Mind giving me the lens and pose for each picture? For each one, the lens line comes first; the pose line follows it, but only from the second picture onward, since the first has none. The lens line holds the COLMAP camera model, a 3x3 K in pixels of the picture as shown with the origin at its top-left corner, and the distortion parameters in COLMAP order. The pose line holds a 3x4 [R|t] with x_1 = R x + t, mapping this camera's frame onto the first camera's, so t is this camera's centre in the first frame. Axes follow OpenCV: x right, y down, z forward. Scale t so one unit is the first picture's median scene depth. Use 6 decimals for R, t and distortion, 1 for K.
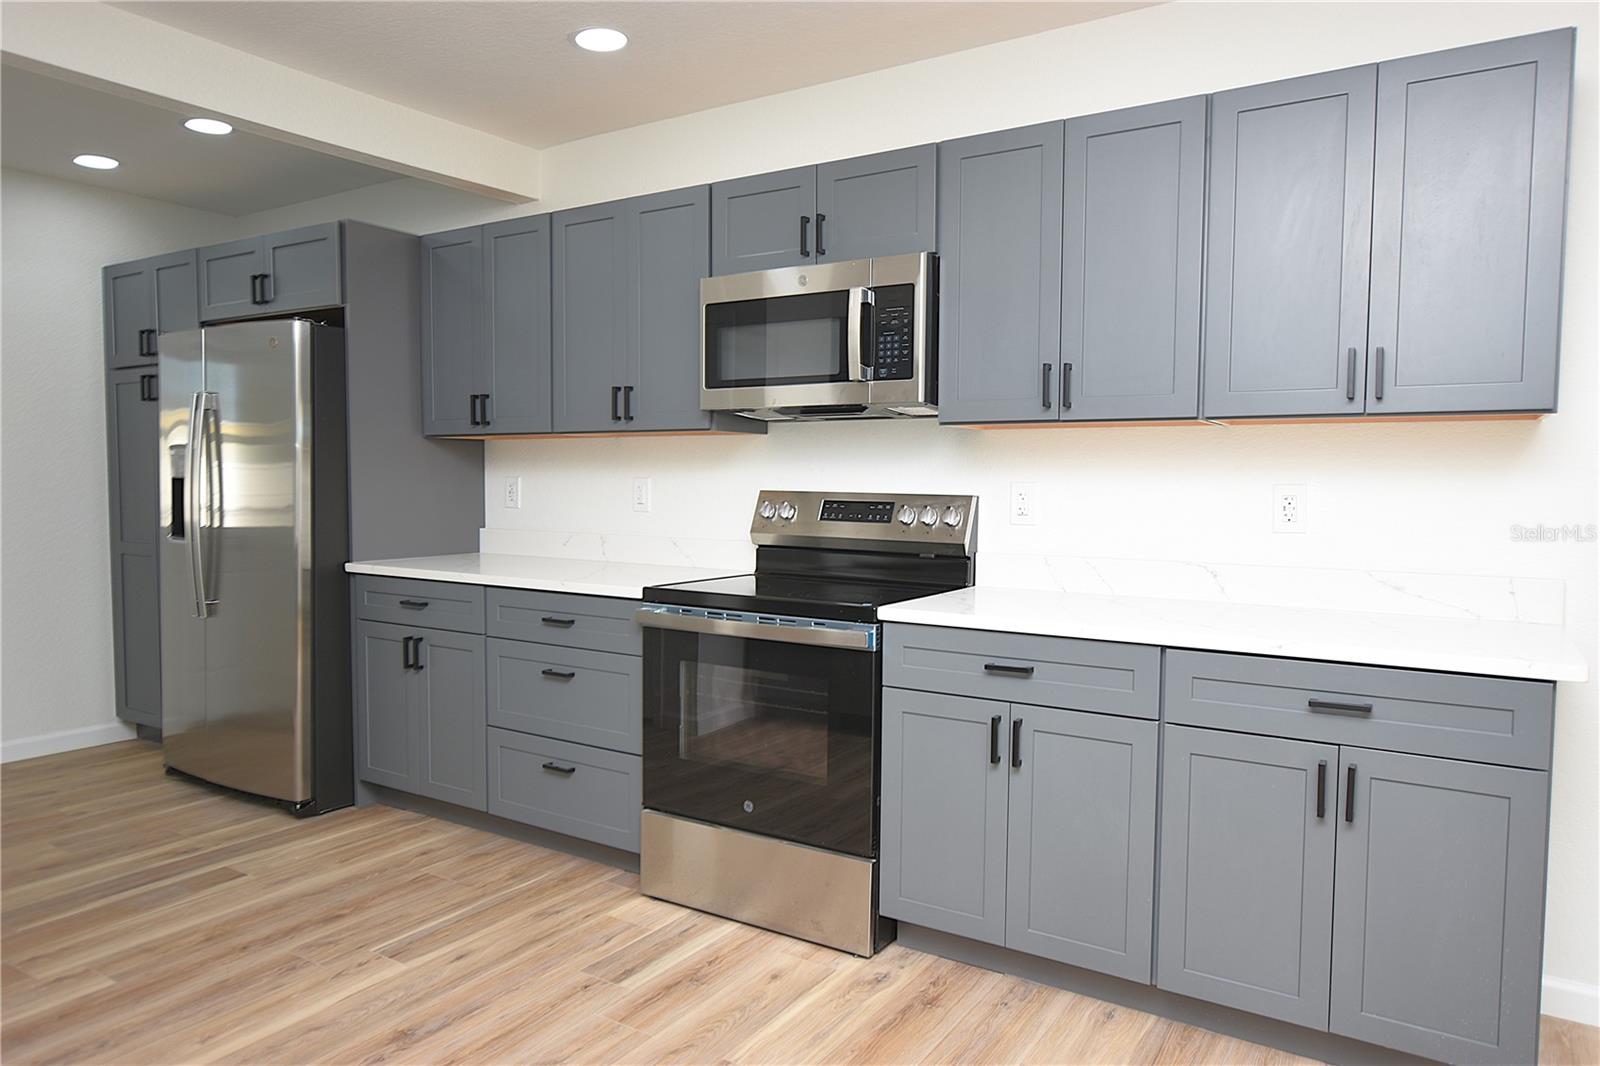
lens RADIAL K [[1064.1, 0, 800.0], [0, 1064.1, 533.0], [0, 0, 1]] dist [-0.001953, 0.002518]
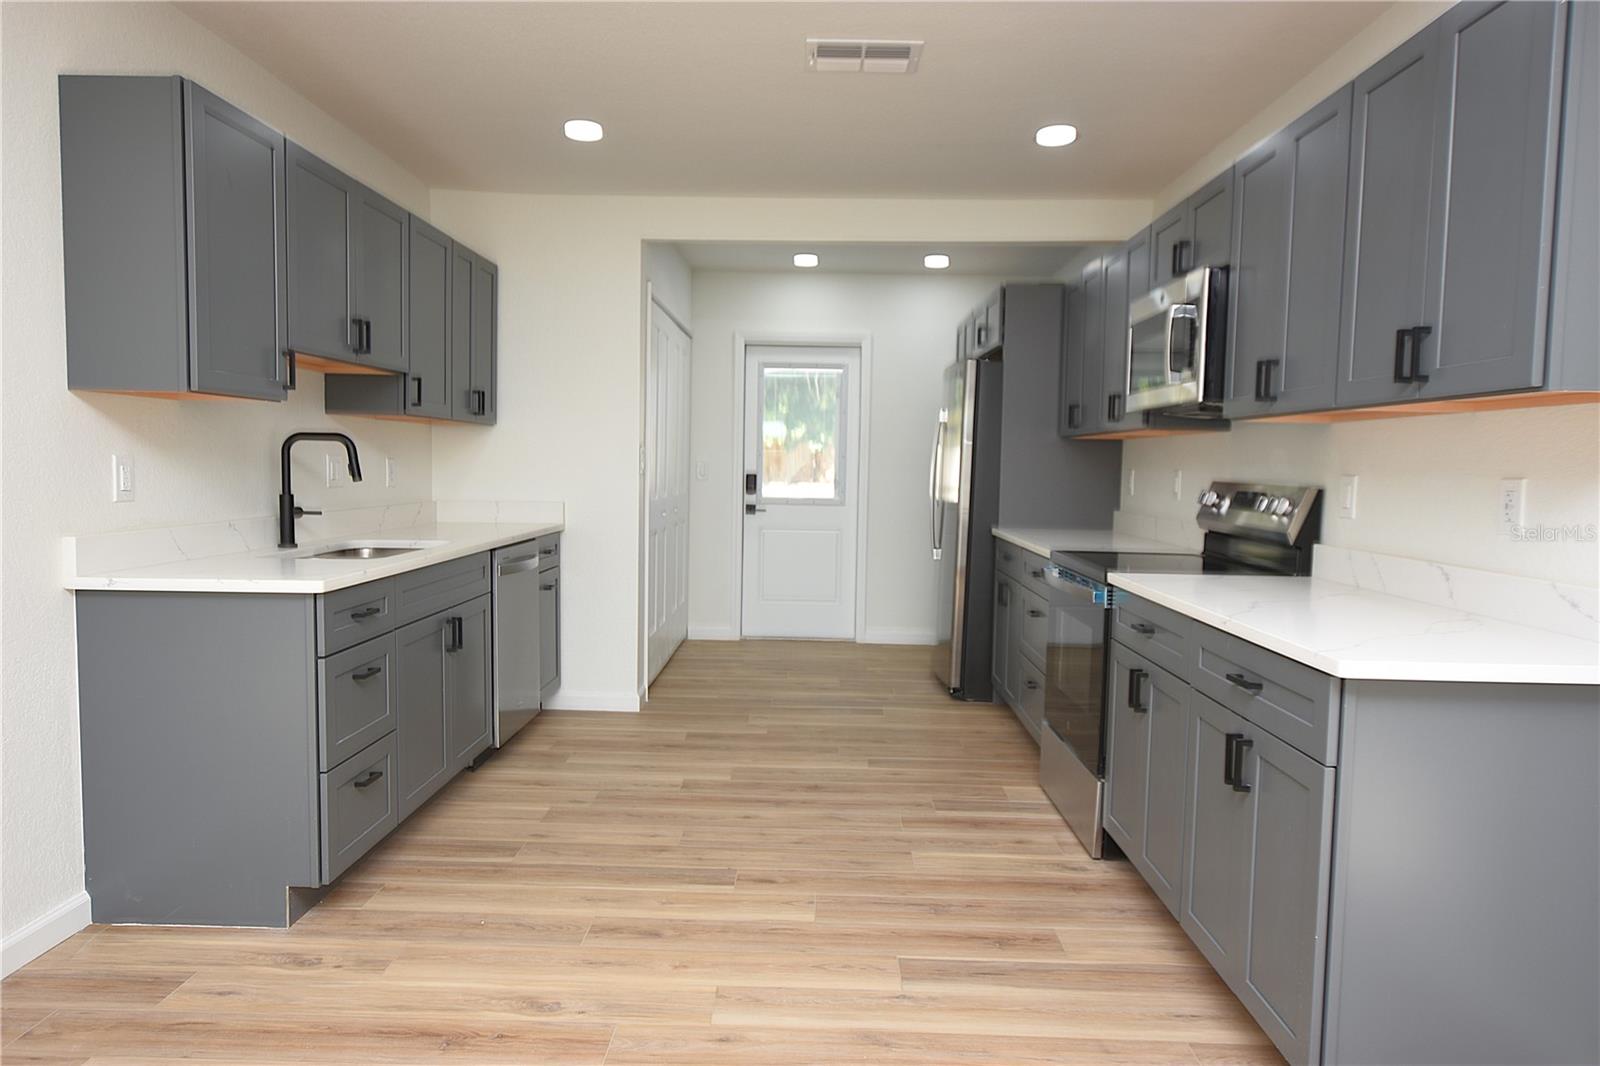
lens RADIAL K [[1064.1, 0, 800.0], [0, 1064.1, 533.0], [0, 0, 1]] dist [-0.001953, 0.002518]
pose [[0.528239, 0.064254, -0.846661, 0.896350], [-0.066102, 0.997218, 0.034438, 0.004616], [0.846519, 0.037775, 0.531017, 0.046138]]
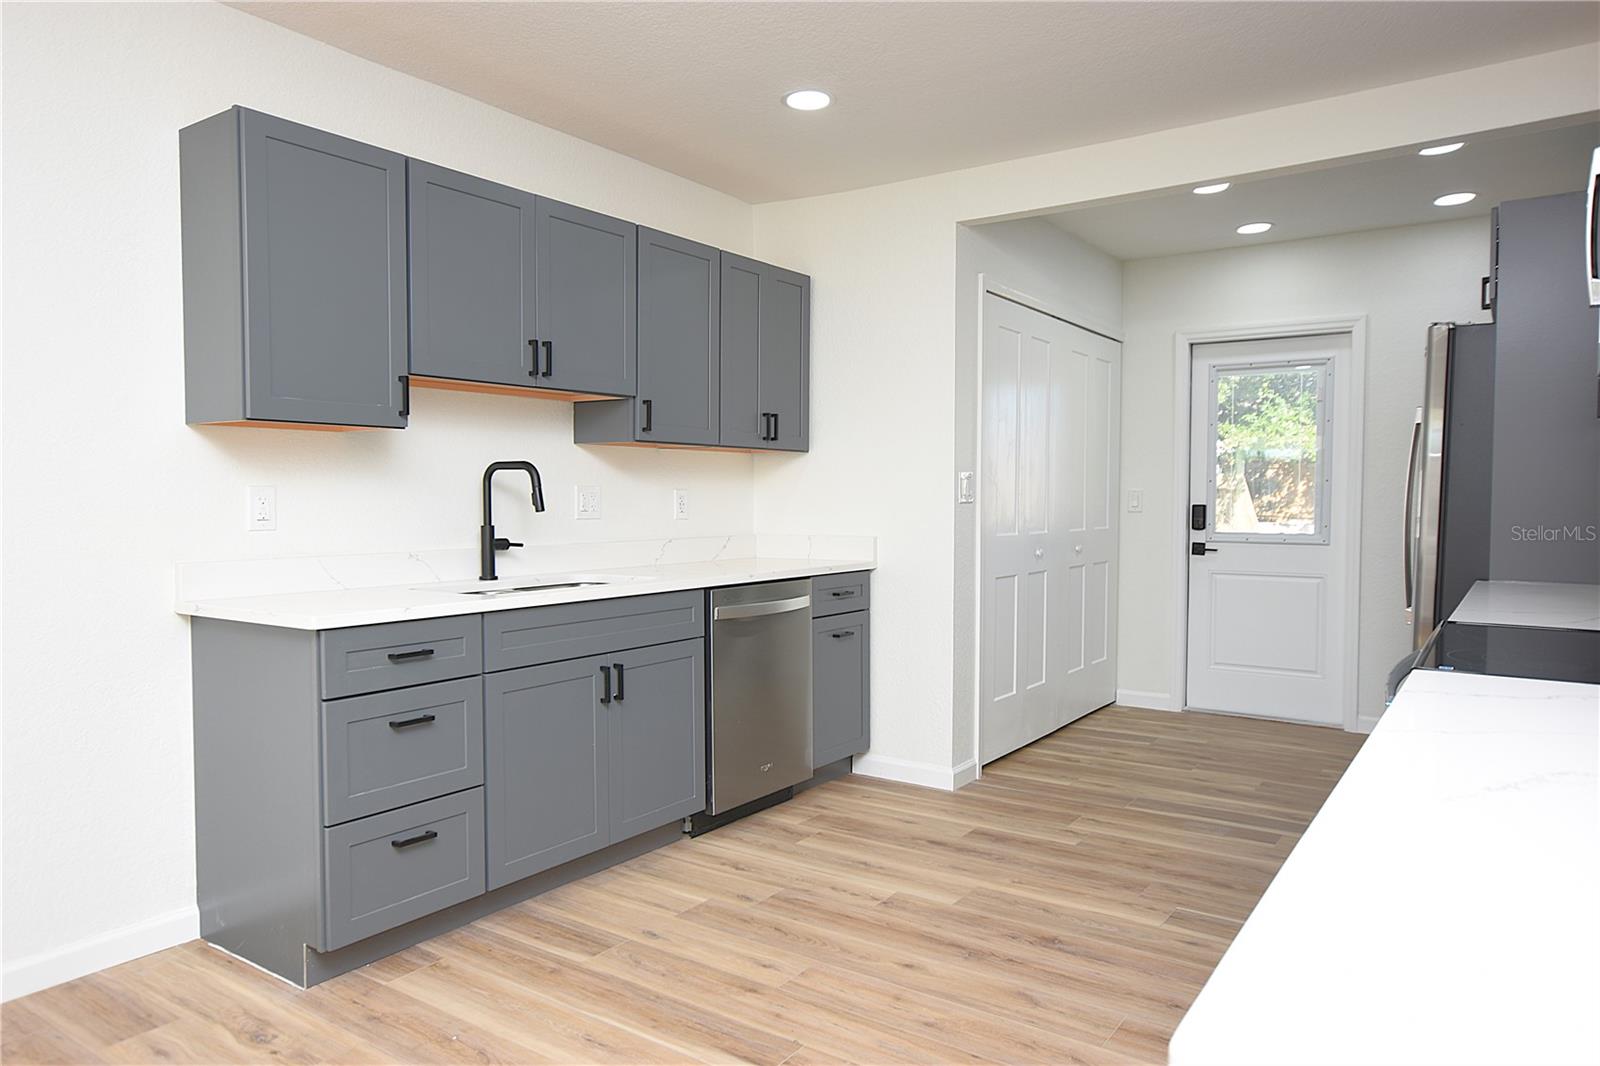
lens RADIAL K [[1064.1, 0, 800.0], [0, 1064.1, 533.0], [0, 0, 1]] dist [-0.001953, 0.002518]
pose [[-0.029662, 0.036210, -0.998904, 0.720429], [-0.062258, 0.997336, 0.038002, -0.018839], [0.997619, 0.063317, -0.027328, 0.617043]]
